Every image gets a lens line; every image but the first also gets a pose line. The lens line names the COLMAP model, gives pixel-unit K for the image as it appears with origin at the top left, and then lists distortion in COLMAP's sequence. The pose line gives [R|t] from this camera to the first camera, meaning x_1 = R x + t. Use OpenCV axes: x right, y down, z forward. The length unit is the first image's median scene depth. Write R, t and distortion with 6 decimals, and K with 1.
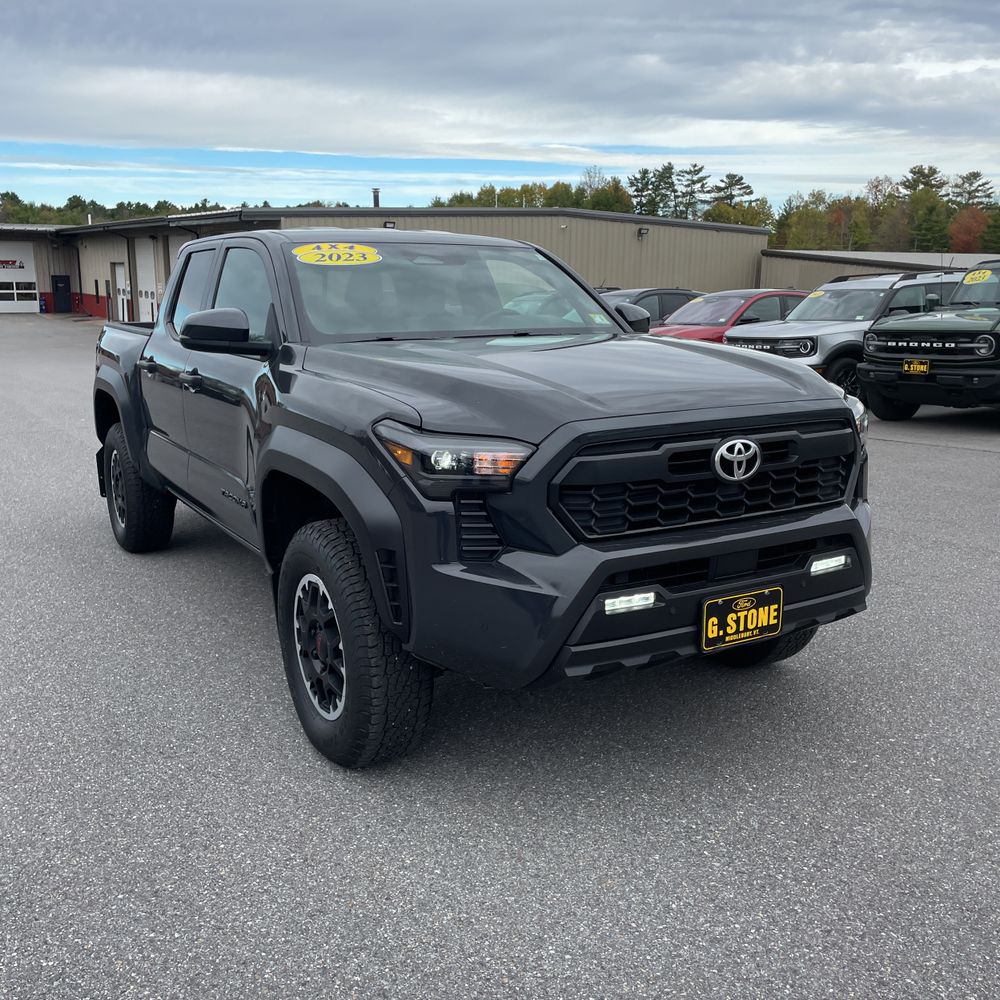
lens RADIAL K [[999.5, 0, 496.0], [0, 999.5, 496.4], [0, 0, 1]] dist [0.106499, -0.149600]
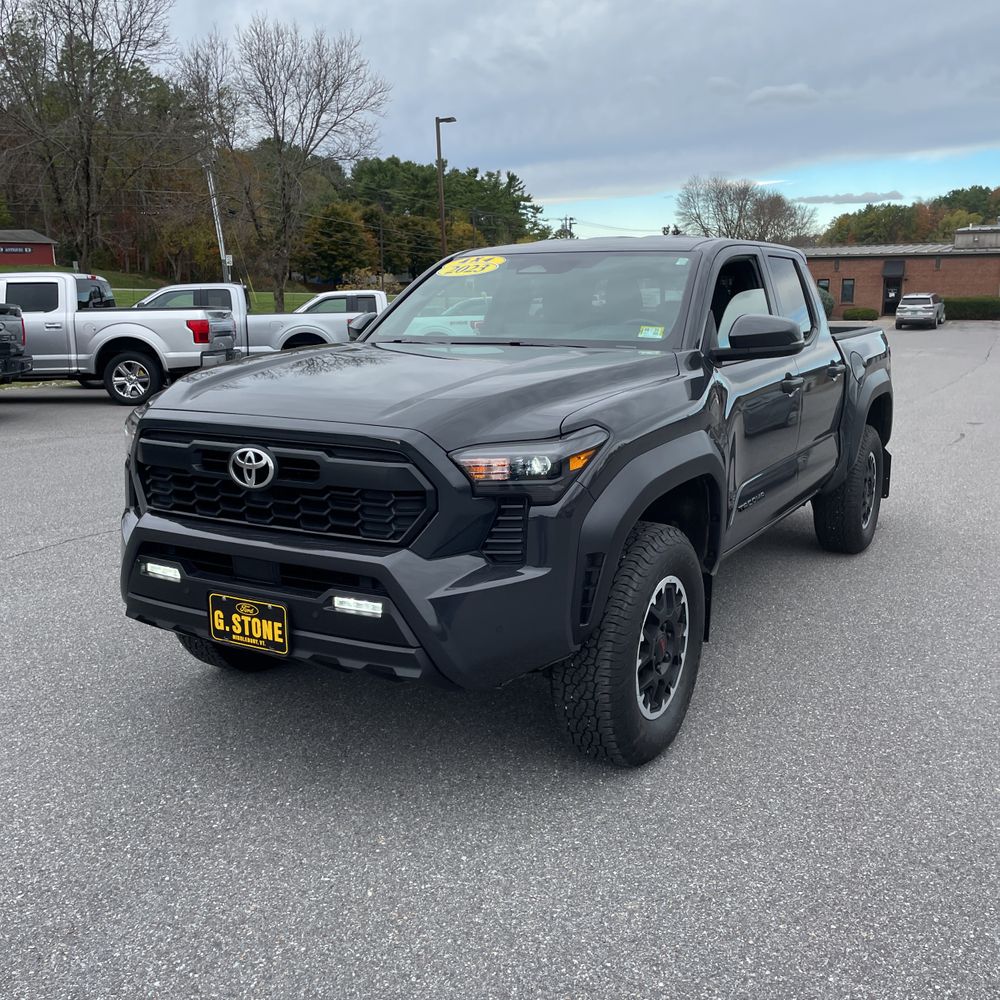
lens RADIAL K [[1002.5, 0, 510.3], [0, 1002.5, 494.5], [0, 0, 1]] dist [0.094949, -0.120917]
pose [[0.501309, 0.170563, -0.848291, 1.224910], [-0.172881, 0.980355, 0.094950, -0.150025], [0.847821, 0.099054, 0.520948, 0.680265]]
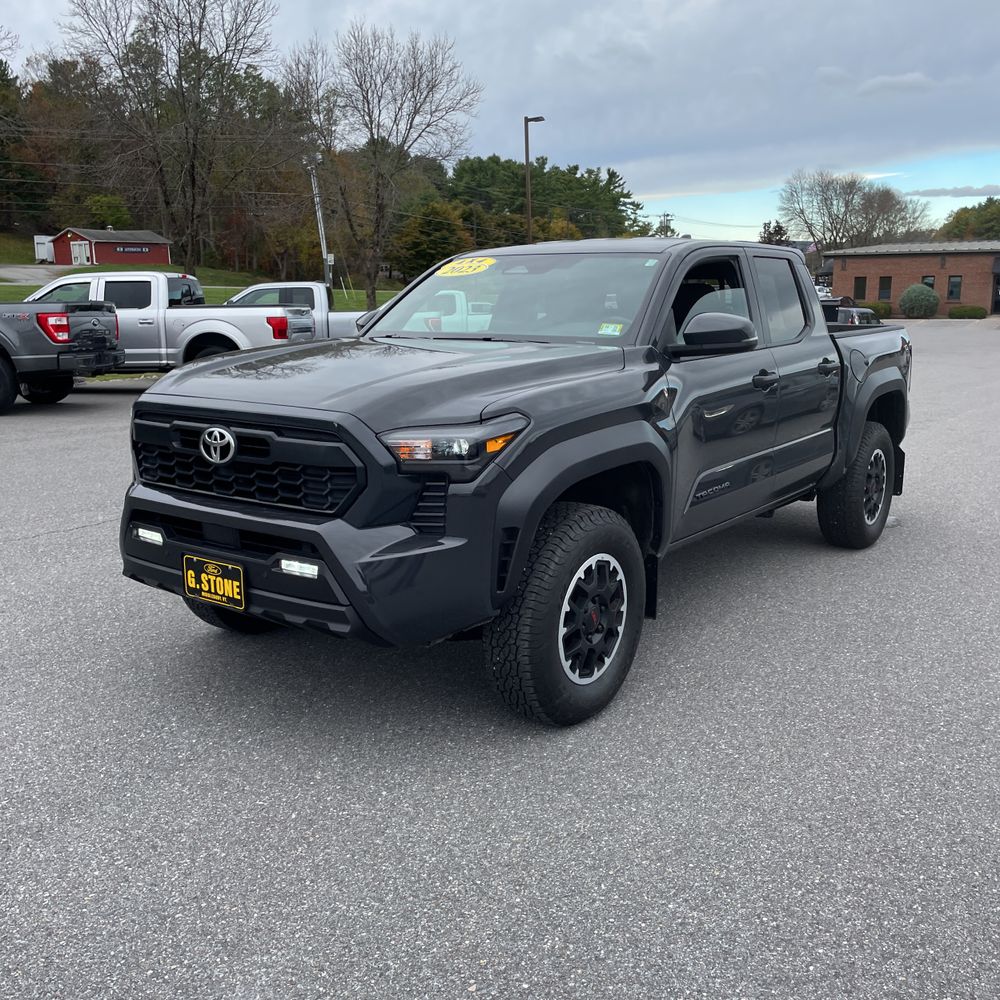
lens RADIAL K [[999.5, 0, 496.0], [0, 999.5, 496.4], [0, 0, 1]] dist [0.106499, -0.149600]
pose [[0.403869, 0.184969, -0.895922, 1.403670], [-0.183968, 0.975760, 0.118522, -0.173655], [0.896128, 0.116953, 0.428107, 0.783293]]
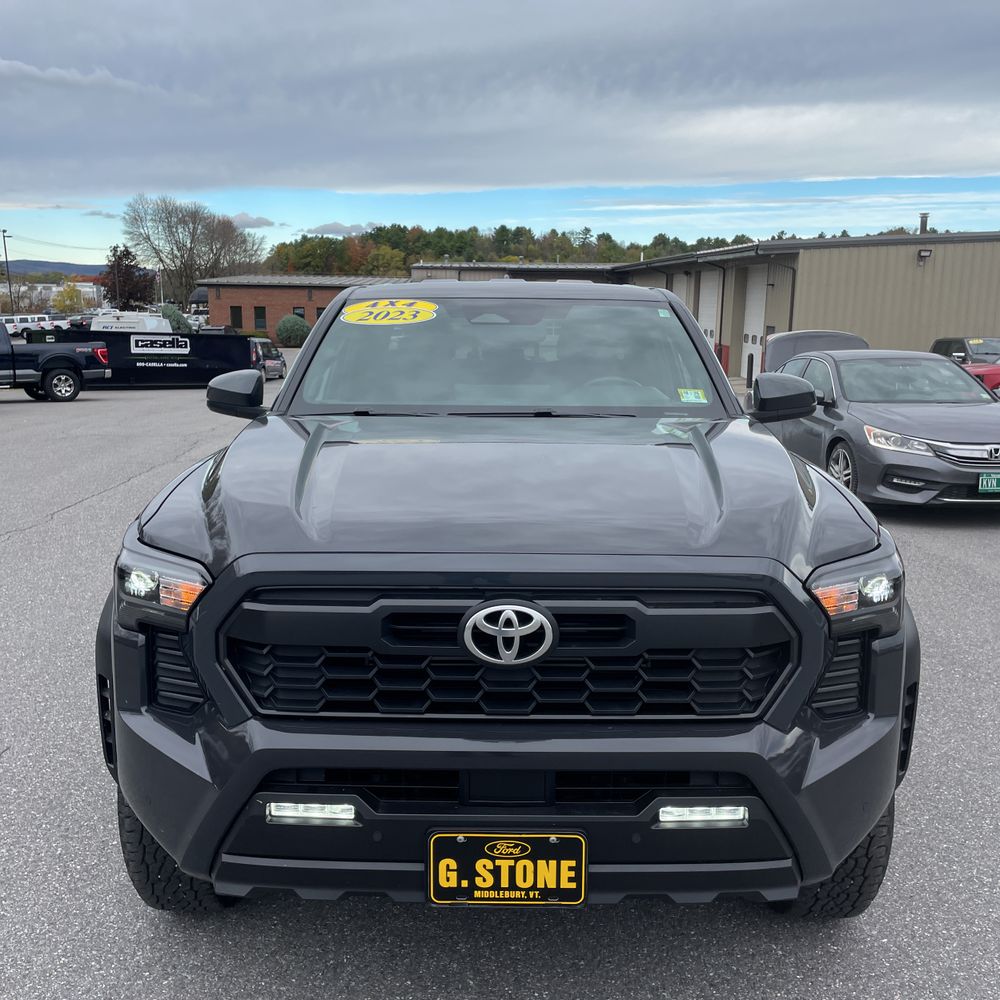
lens RADIAL K [[1005.9, 0, 496.6], [0, 1005.9, 503.7], [0, 0, 1]] dist [0.095630, -0.124466]
pose [[0.861061, 0.100085, -0.498555, 0.553757], [-0.111826, 0.993707, 0.006350, -0.125315], [0.496053, 0.050284, 0.866835, 0.396318]]
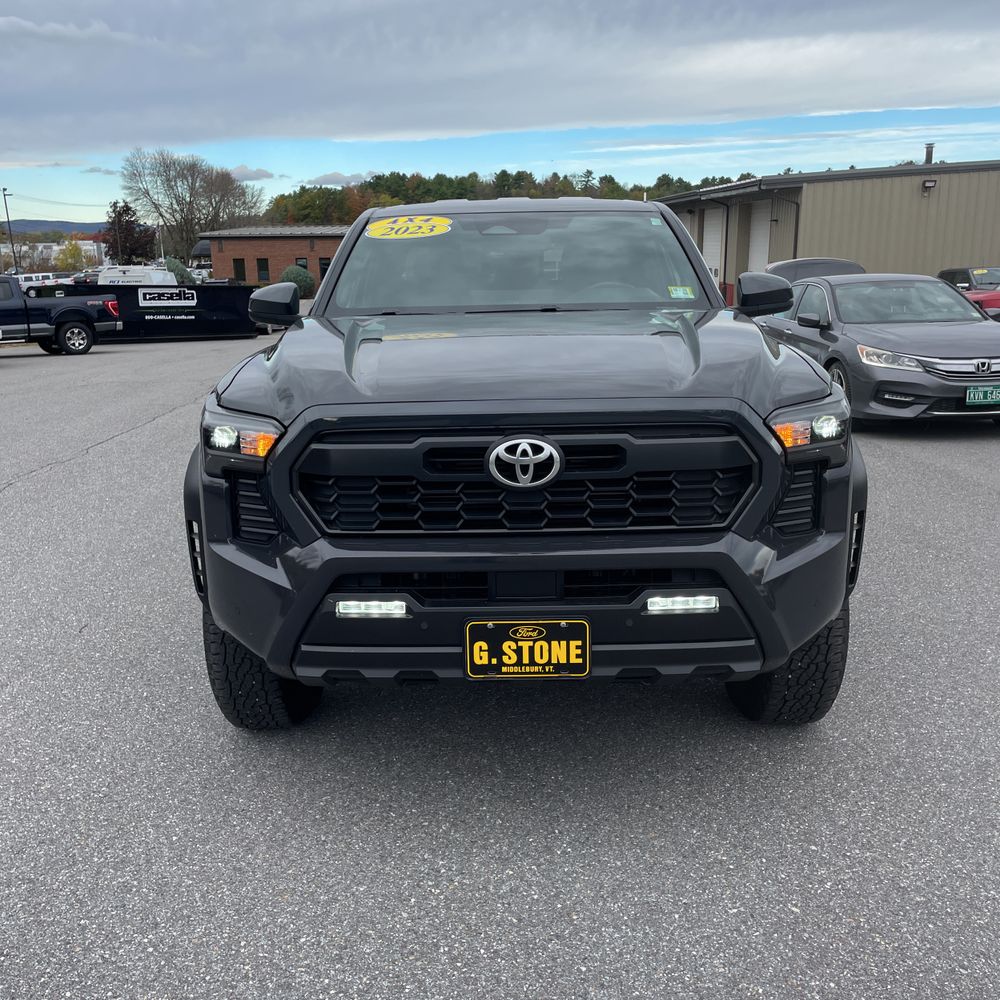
lens RADIAL K [[1006.1, 0, 488.5], [0, 1006.1, 502.5], [0, 0, 1]] dist [0.094678, -0.133296]
pose [[0.855784, 0.103948, -0.506782, 0.636525], [-0.088022, 0.994579, 0.055363, -0.046585], [0.509789, -0.002770, 0.860295, 0.251132]]
